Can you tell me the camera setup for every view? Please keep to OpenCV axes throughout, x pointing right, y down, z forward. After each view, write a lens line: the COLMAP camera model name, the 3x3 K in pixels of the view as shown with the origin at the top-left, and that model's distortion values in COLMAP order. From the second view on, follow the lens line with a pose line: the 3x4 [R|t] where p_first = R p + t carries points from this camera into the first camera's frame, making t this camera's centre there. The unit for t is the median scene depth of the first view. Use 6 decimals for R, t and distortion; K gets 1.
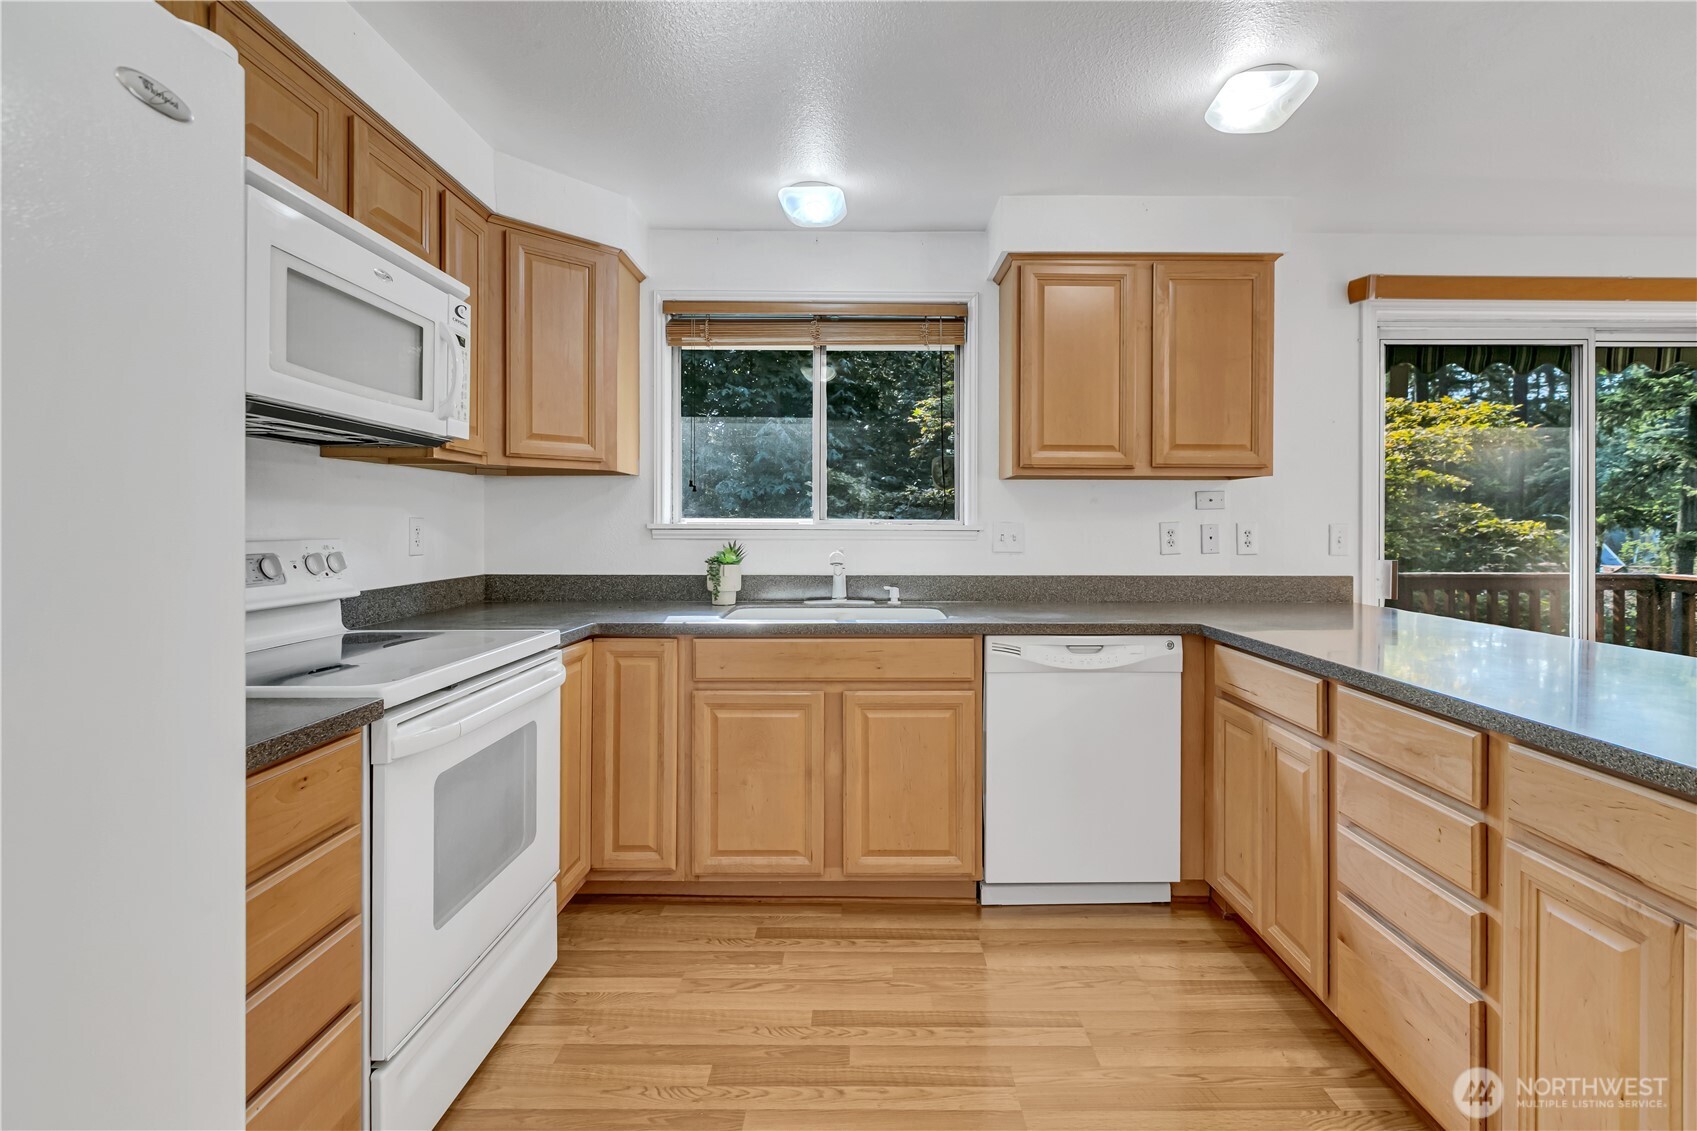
lens RADIAL K [[782.8, 0, 849.7], [0, 782.8, 530.5], [0, 0, 1]] dist [-0.002487, 0.001635]
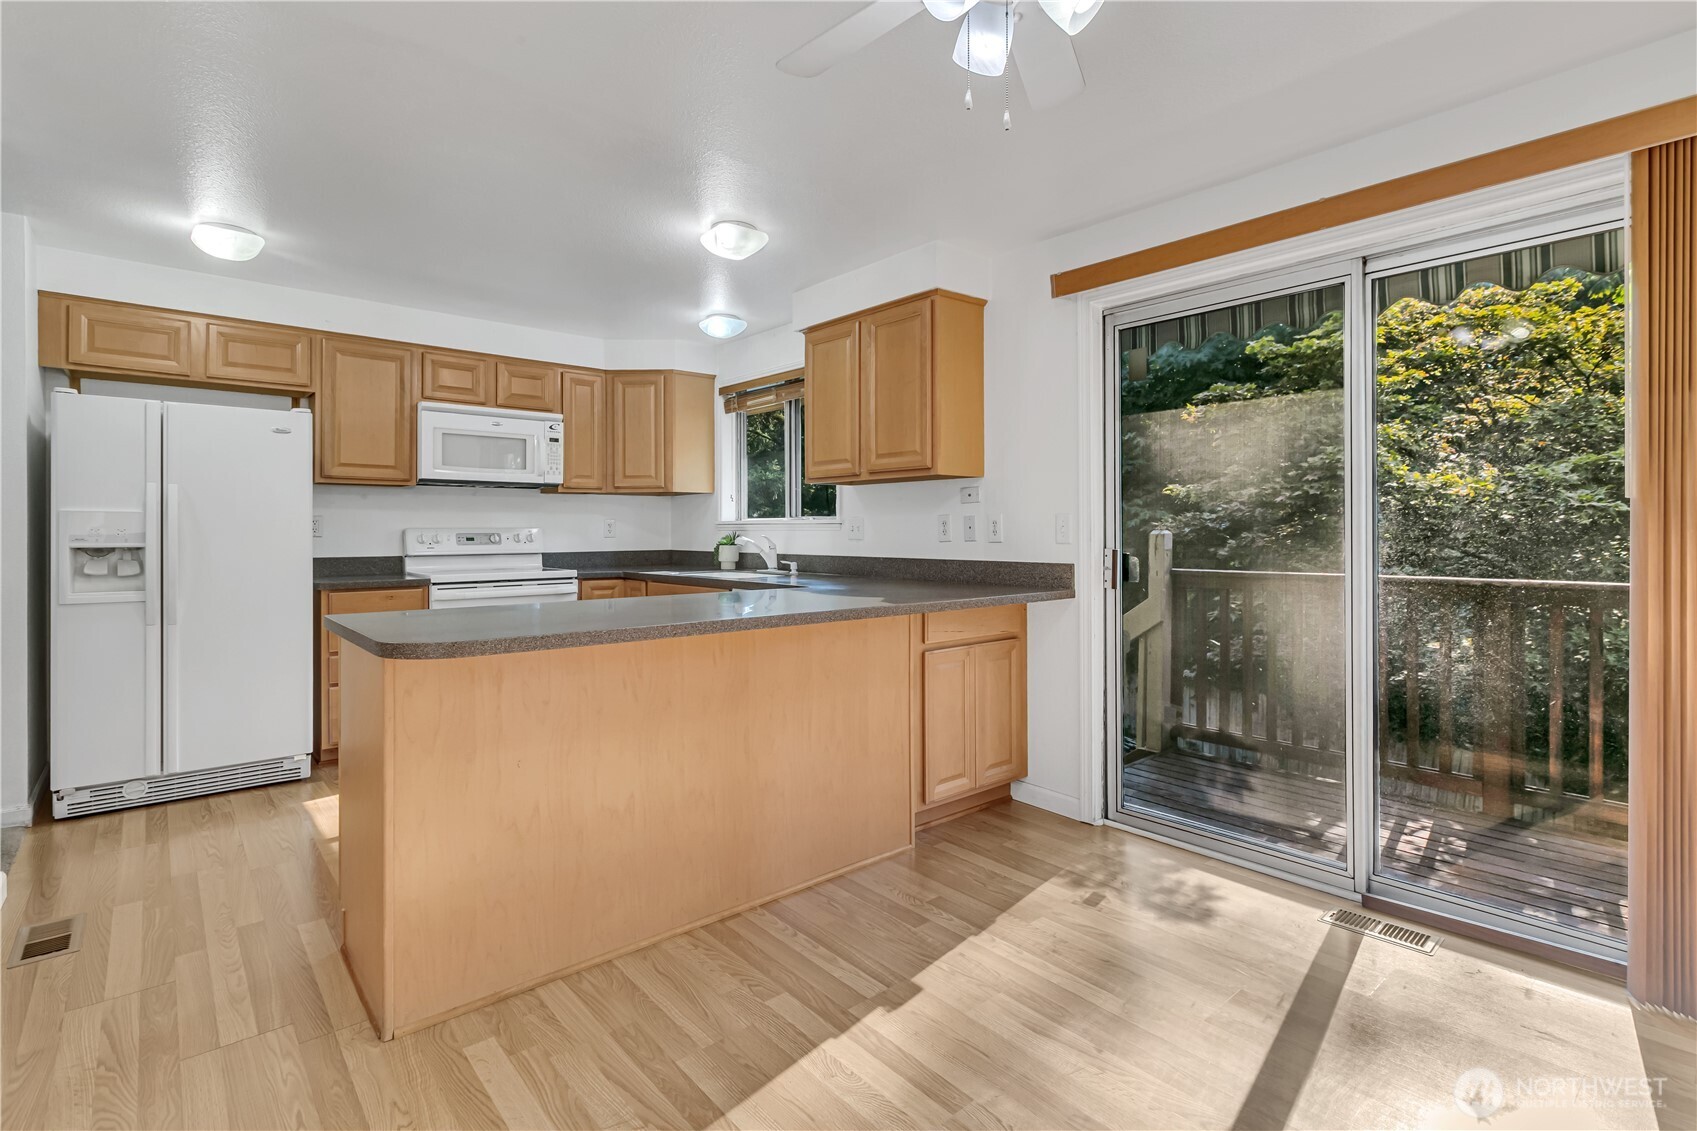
lens RADIAL K [[782.8, 0, 861.0], [0, 782.8, 544.2], [0, 0, 1]] dist [-0.002487, 0.001635]
pose [[0.665365, 0.009537, -0.746457, 1.525451], [-0.002153, 0.999939, 0.010856, 0.026852], [0.746515, -0.005616, 0.665345, 0.136651]]
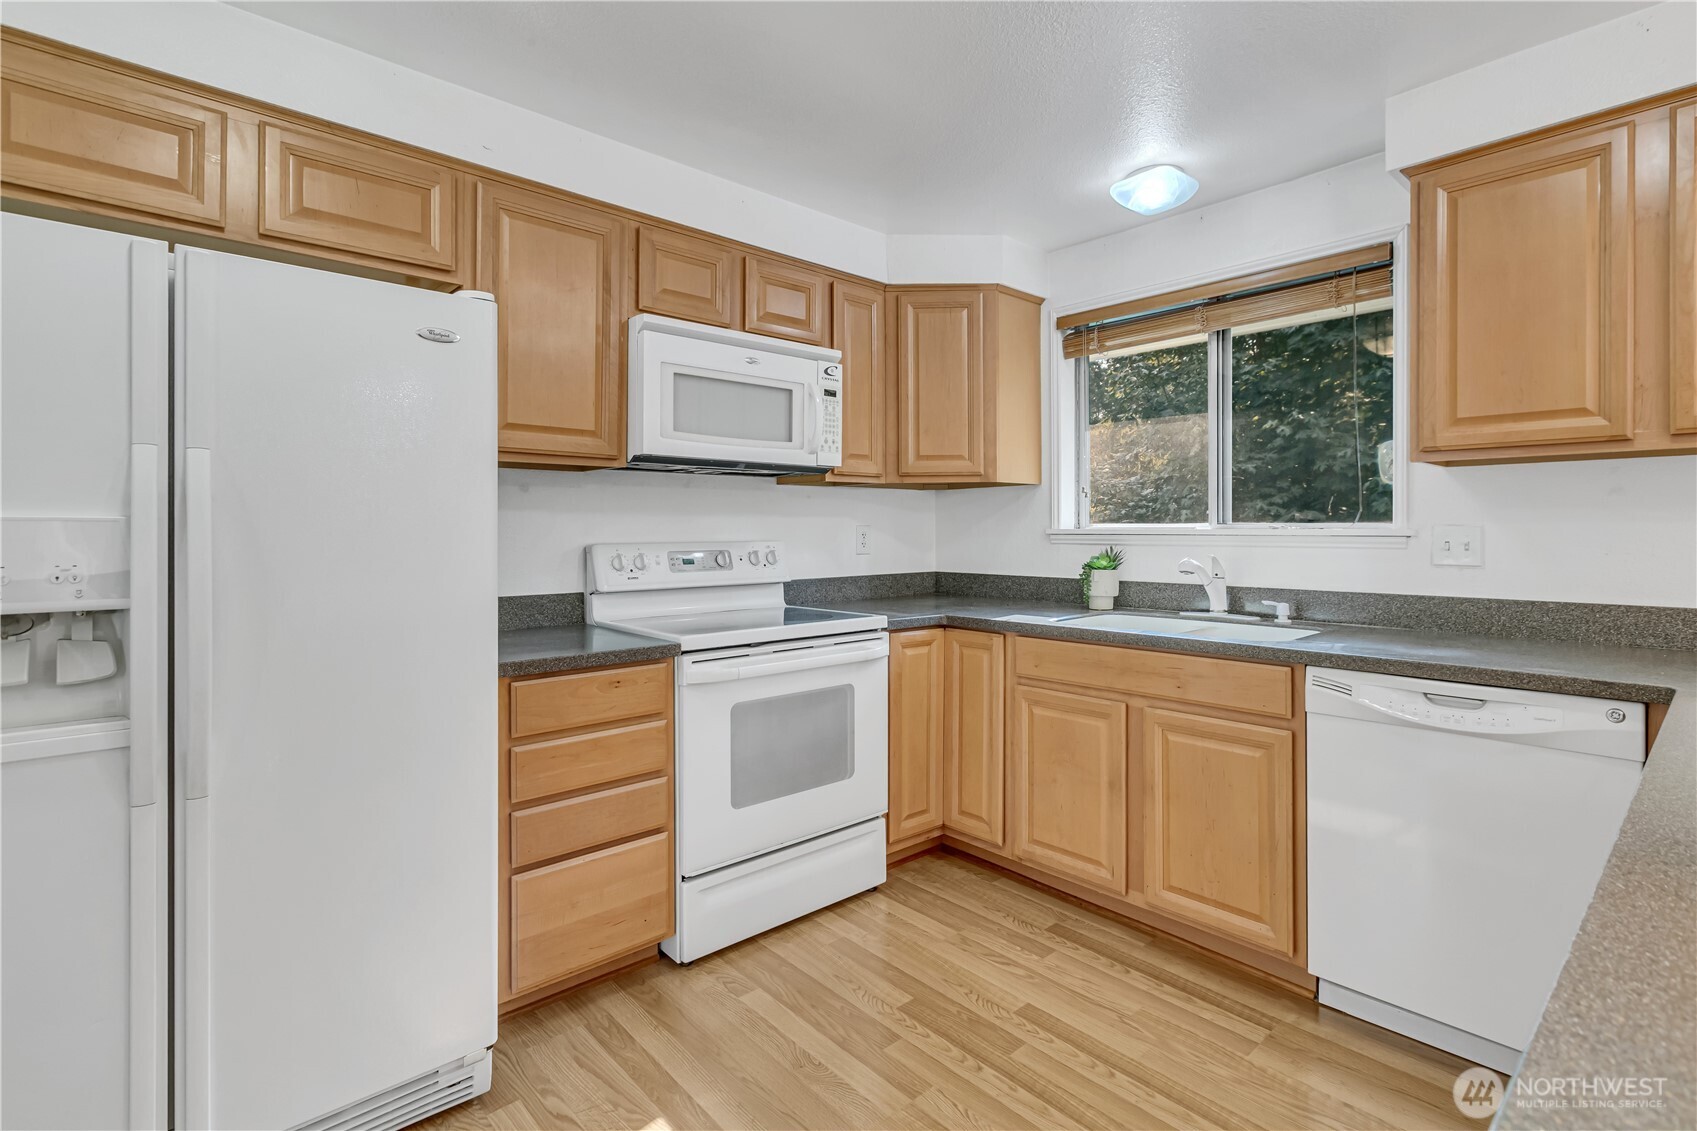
lens RADIAL K [[782.8, 0, 867.2], [0, 782.8, 537.9], [0, 0, 1]] dist [-0.002487, 0.001635]
pose [[0.682940, 0.002723, -0.730470, 0.447098], [-0.000504, 0.999995, 0.003256, -0.000416], [0.730475, -0.001855, 0.682937, 0.116367]]
